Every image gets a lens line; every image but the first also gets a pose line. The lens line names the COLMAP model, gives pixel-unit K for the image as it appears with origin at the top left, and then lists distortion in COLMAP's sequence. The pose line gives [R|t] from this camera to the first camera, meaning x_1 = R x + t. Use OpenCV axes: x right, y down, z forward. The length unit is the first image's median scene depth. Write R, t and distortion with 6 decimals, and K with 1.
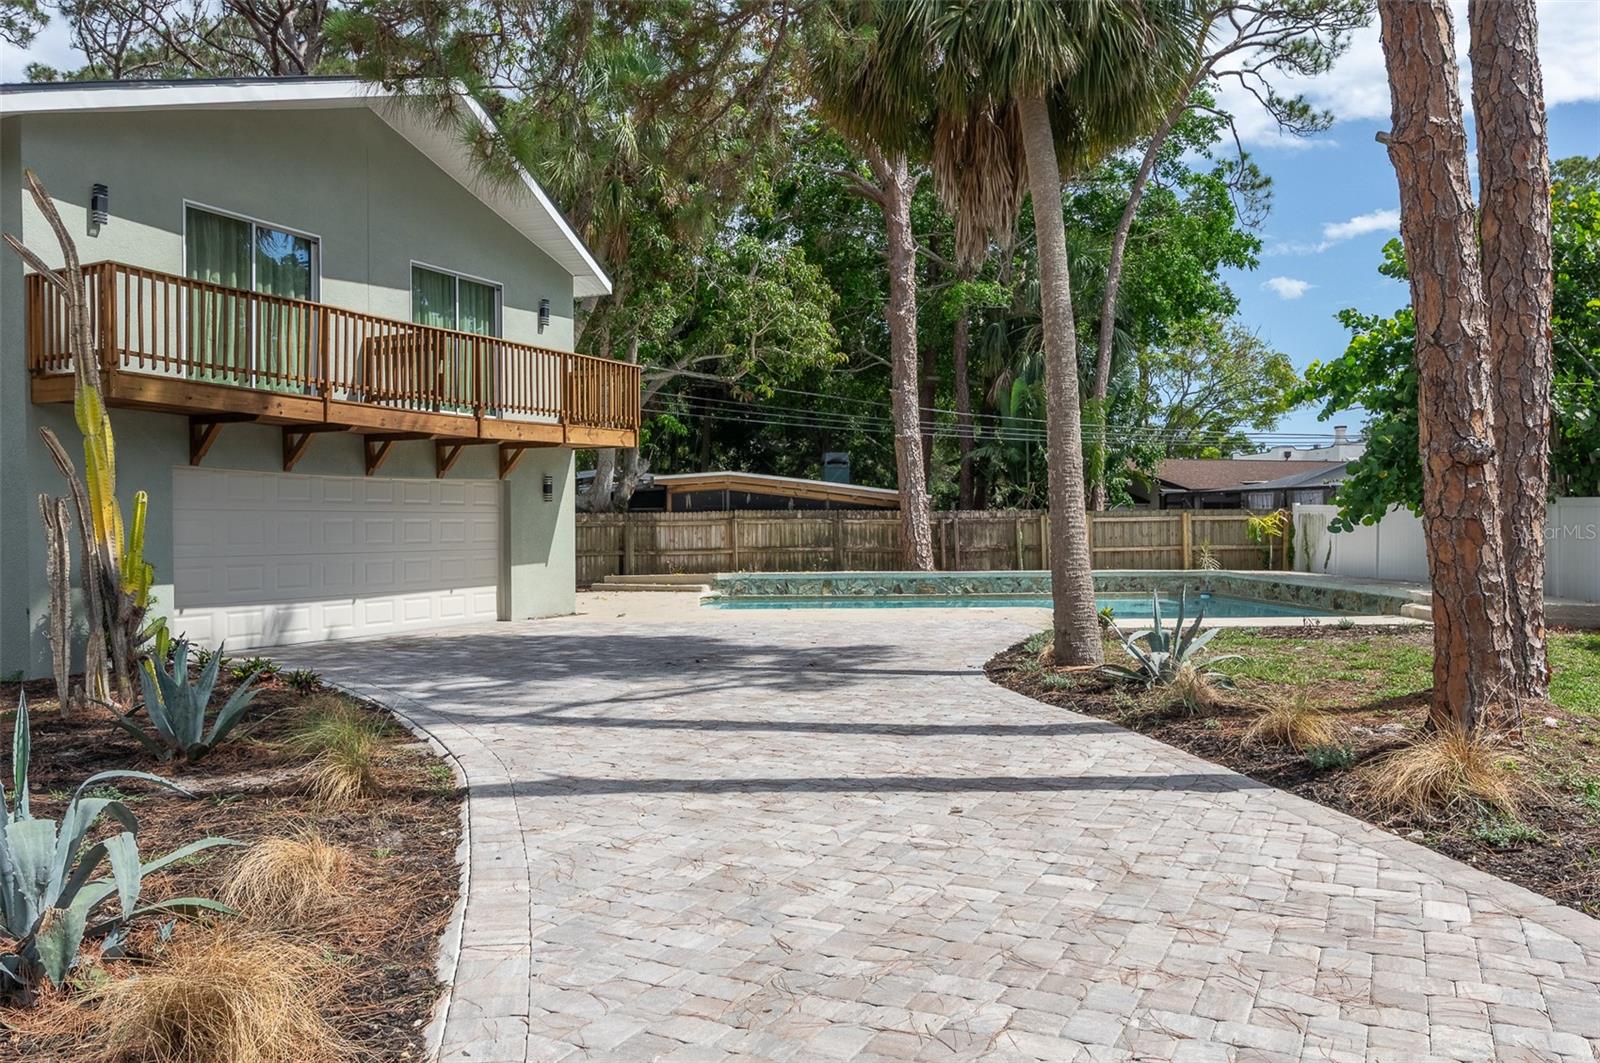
lens RADIAL K [[1385.5, 0, 832.3], [0, 1385.5, 531.6], [0, 0, 1]] dist [0.011672, -0.000438]
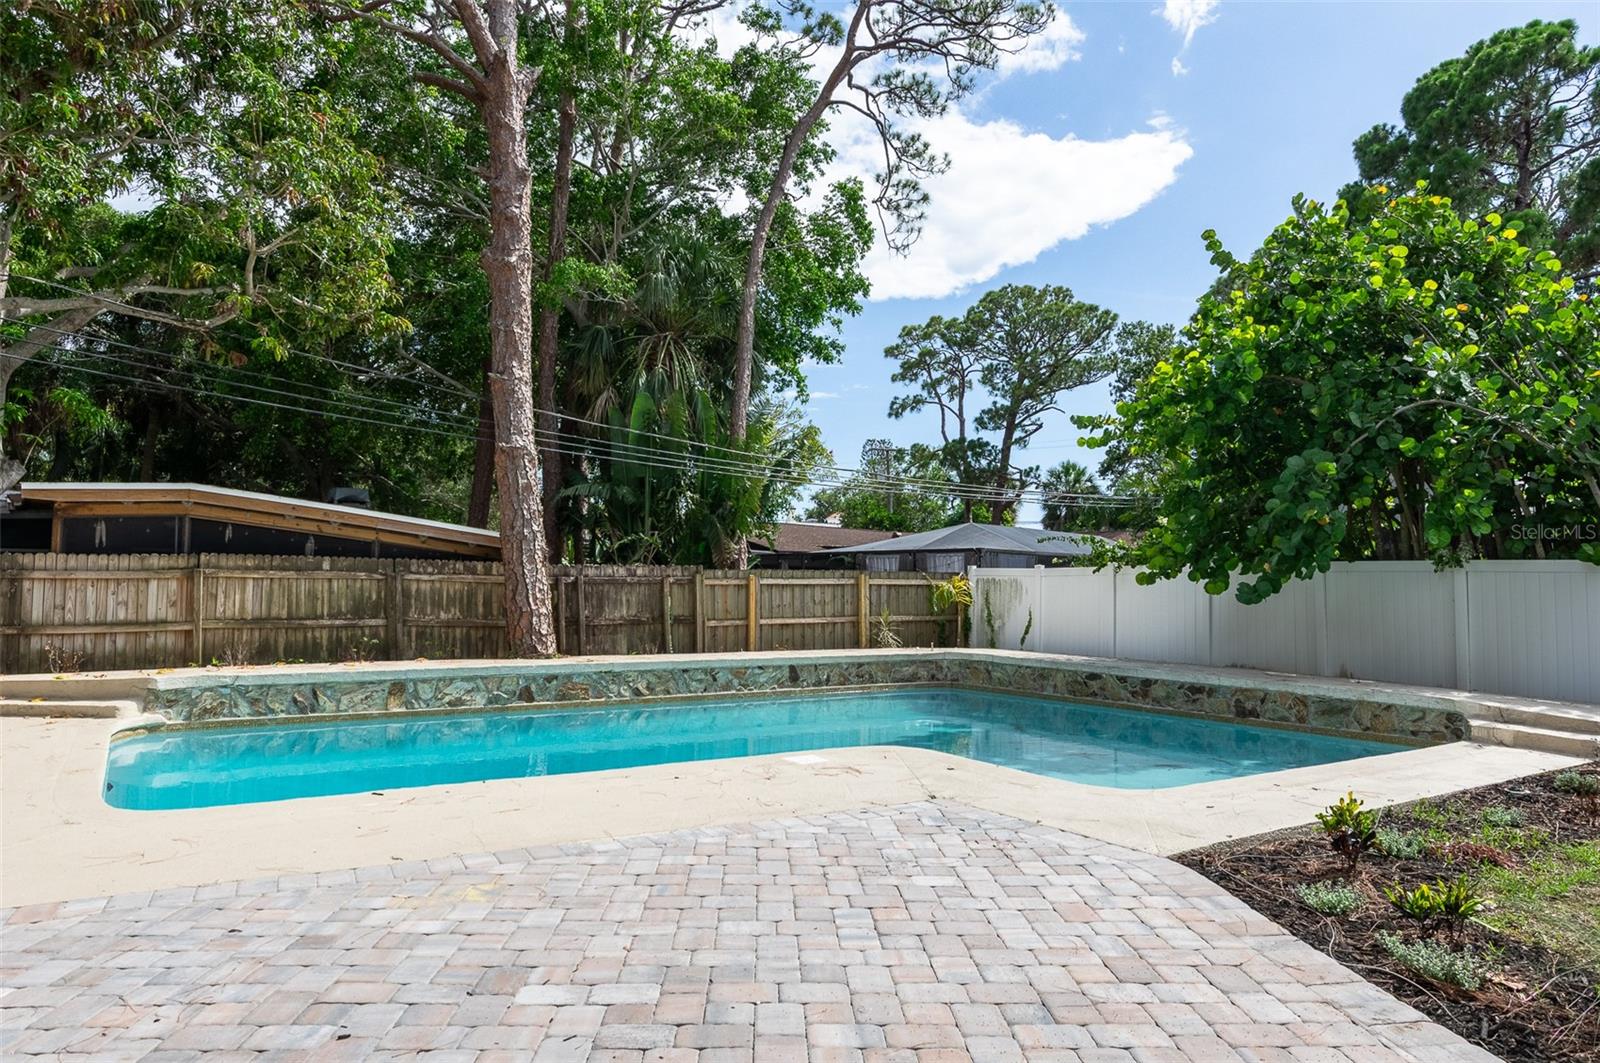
lens RADIAL K [[989.4, 0, 792.7], [0, 989.4, 534.5], [0, 0, 1]] dist [0.003609, -0.002734]
pose [[0.882811, 0.039341, 0.468078, -0.046985], [-0.010183, 0.997855, -0.064662, 0.000561], [-0.469618, 0.052318, 0.881318, 0.538800]]
